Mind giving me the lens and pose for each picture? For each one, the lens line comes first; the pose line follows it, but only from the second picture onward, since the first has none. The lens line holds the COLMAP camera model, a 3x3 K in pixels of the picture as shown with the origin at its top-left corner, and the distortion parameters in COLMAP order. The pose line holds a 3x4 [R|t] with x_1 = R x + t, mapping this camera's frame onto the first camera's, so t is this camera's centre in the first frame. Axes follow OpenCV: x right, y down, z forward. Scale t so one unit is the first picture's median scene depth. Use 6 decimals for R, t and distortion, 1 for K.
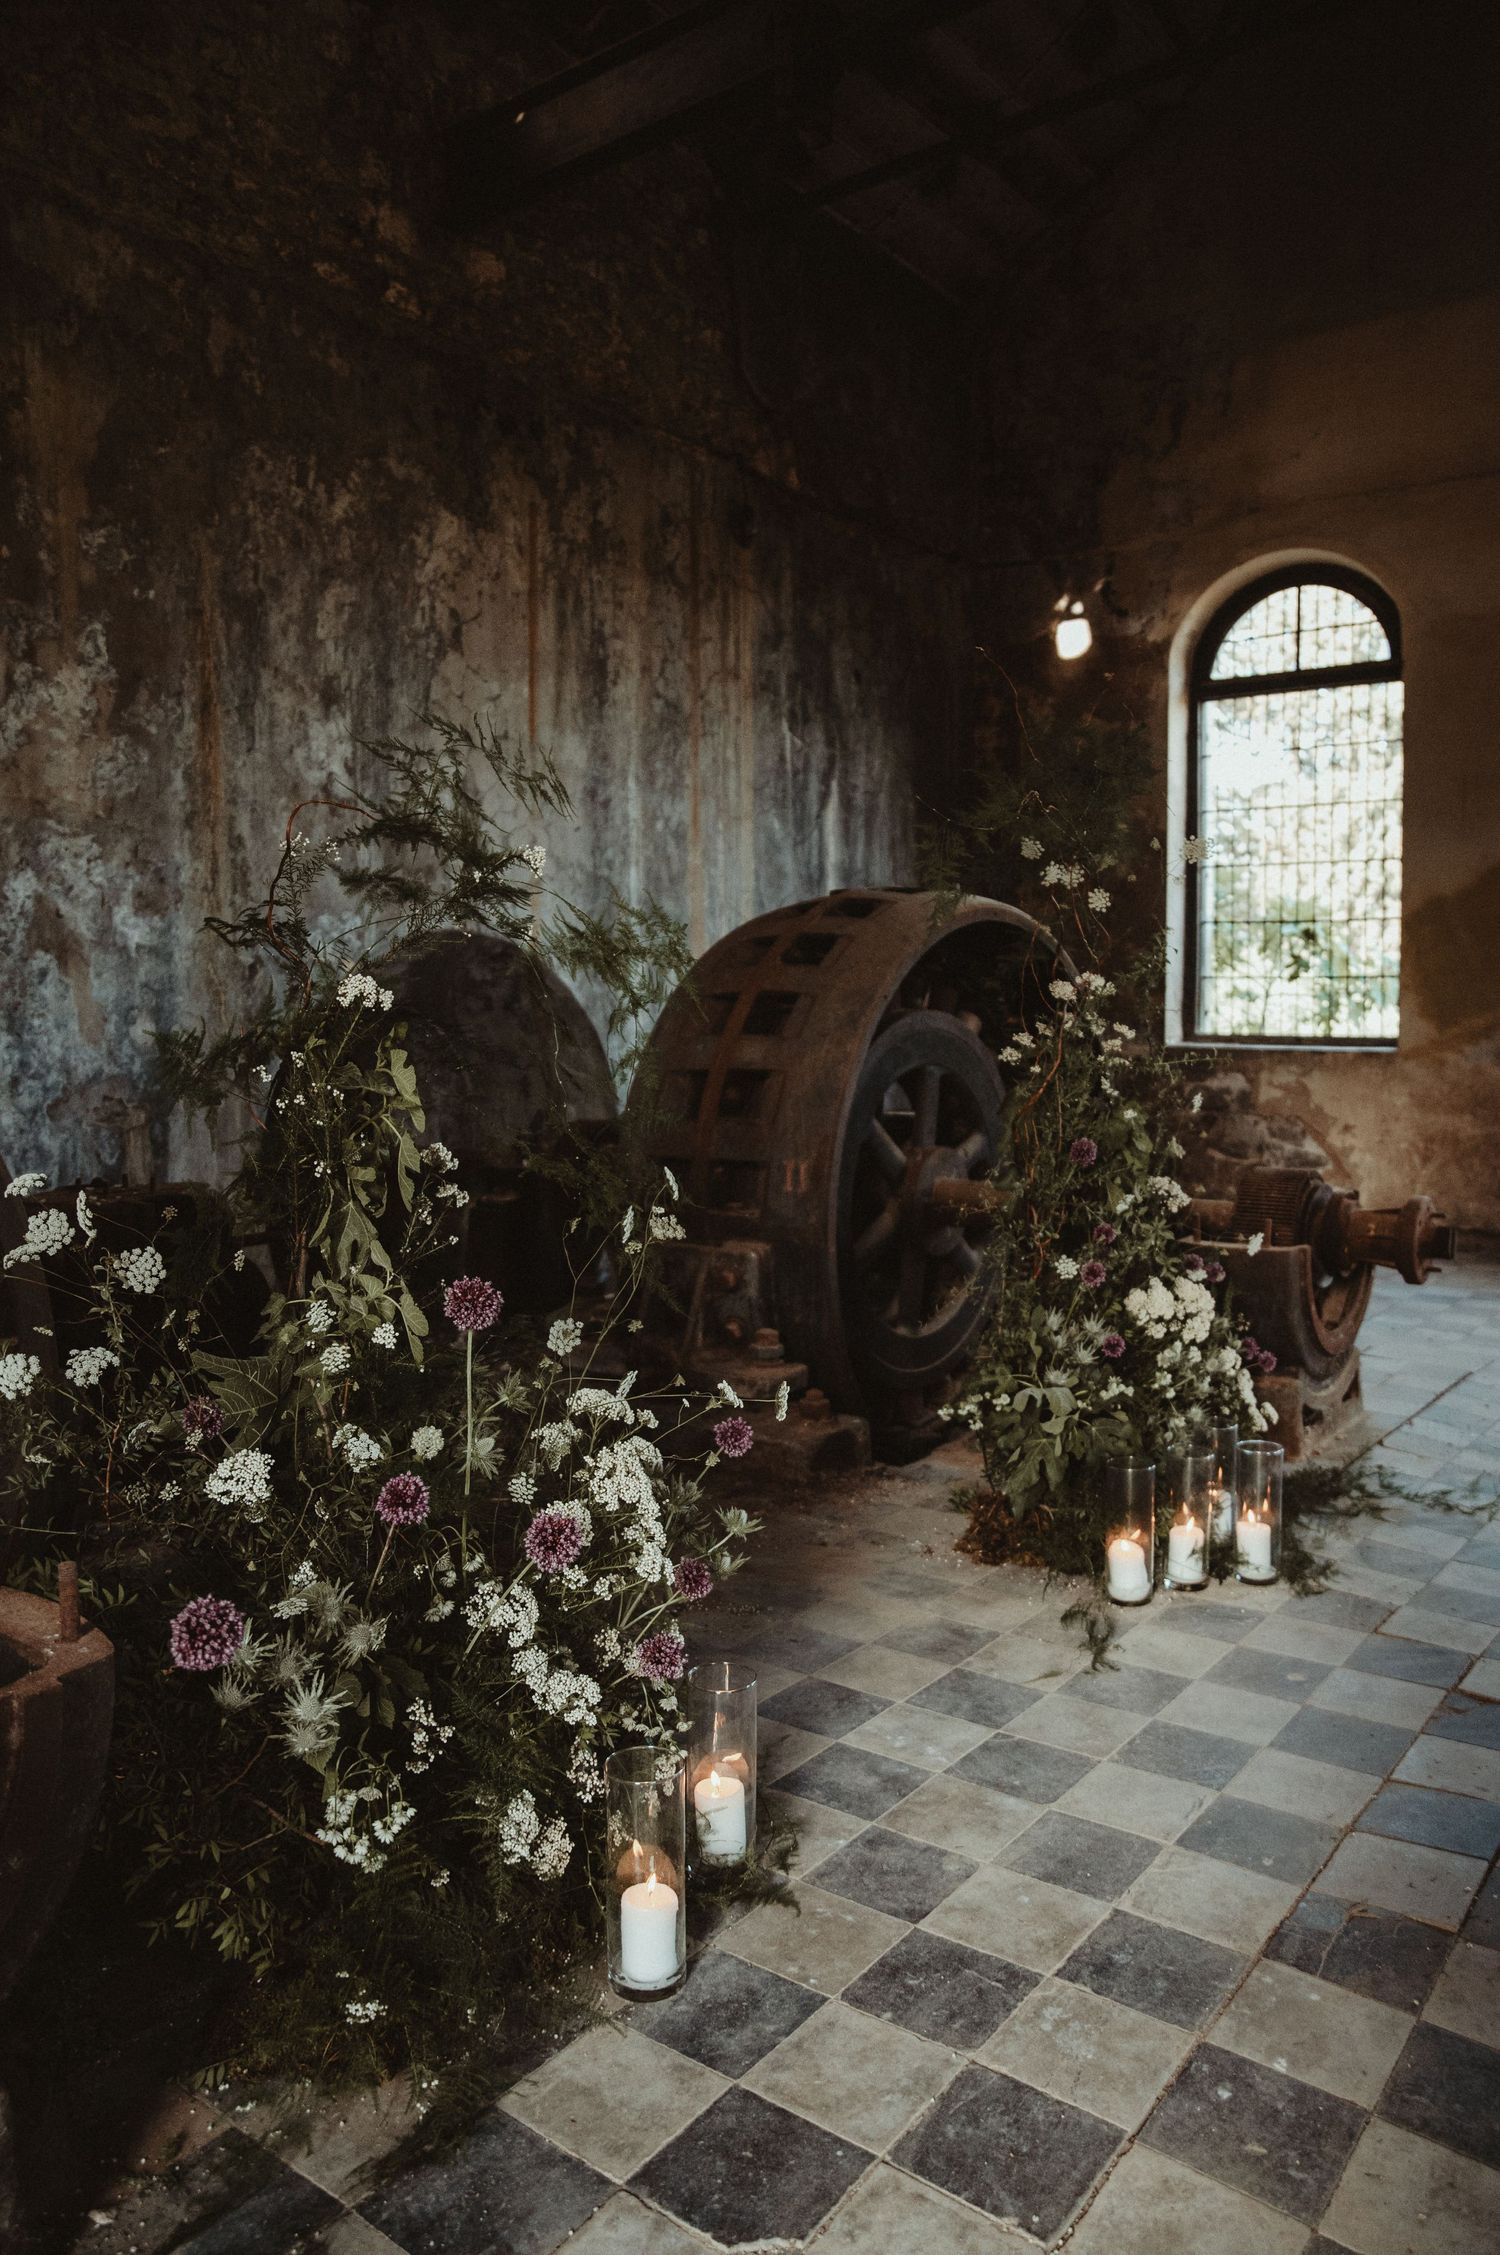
lens RADIAL K [[1597.8, 0, 750.0], [0, 1597.8, 1127.5], [0, 0, 1]] dist [-0.126079, 0.091763]
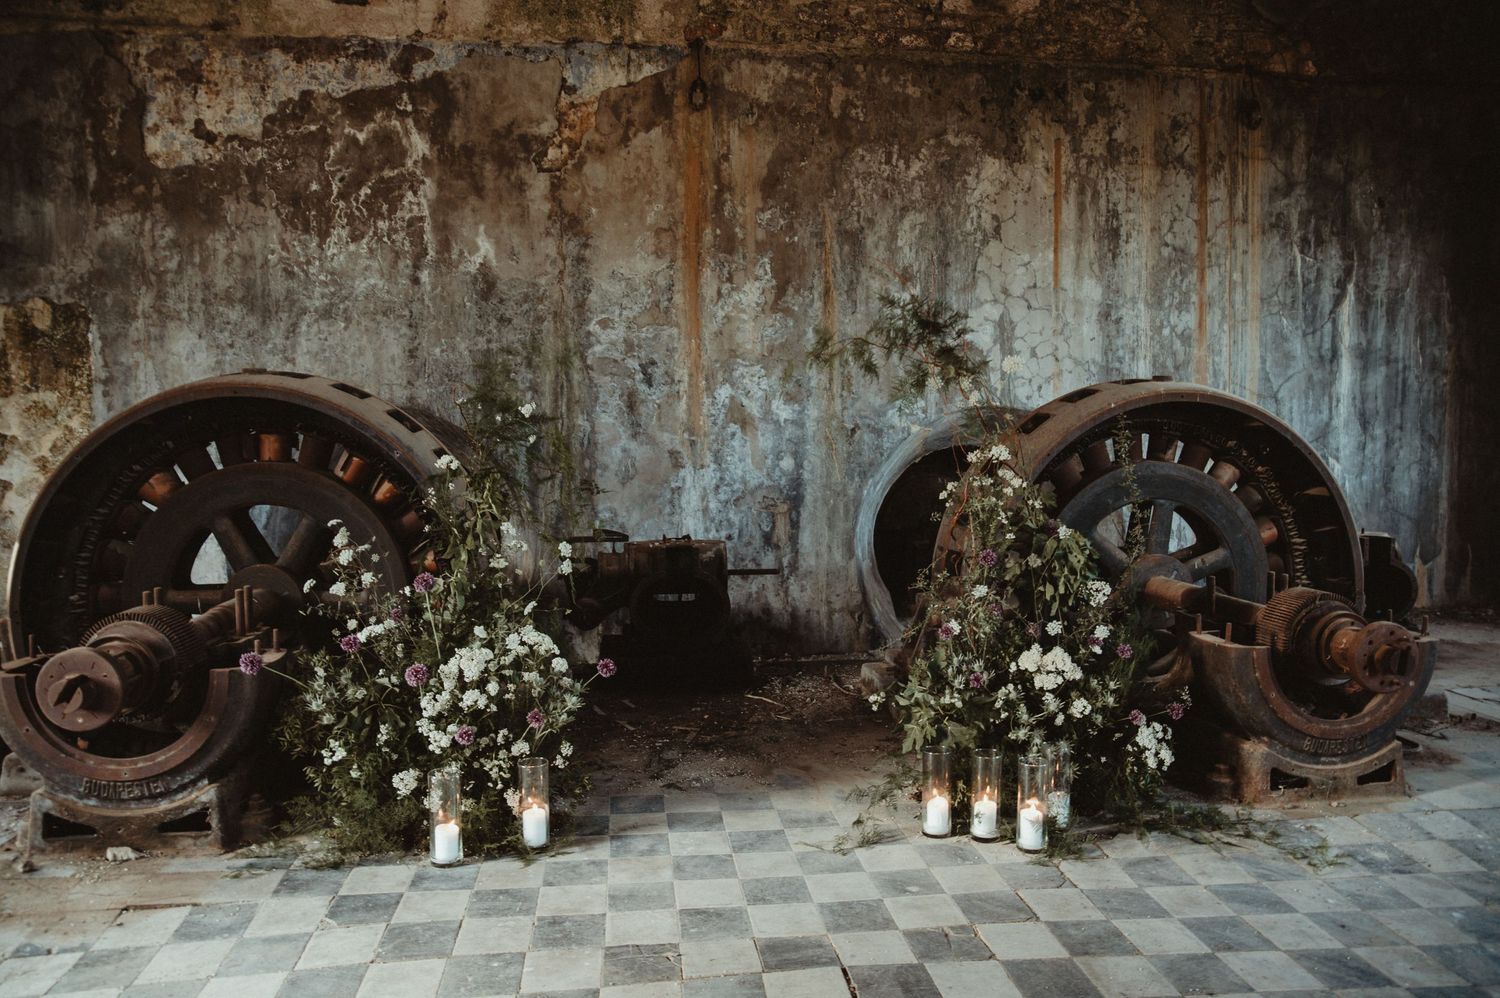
lens RADIAL K [[1062.8, 0, 750.0], [0, 1062.8, 499.0], [0, 0, 1]] dist [-0.126079, 0.091763]
pose [[0.691755, 0.038931, -0.721082, 0.480527], [-0.053113, 0.998584, 0.002960, -0.017063], [0.720176, 0.036251, 0.692844, 0.050689]]
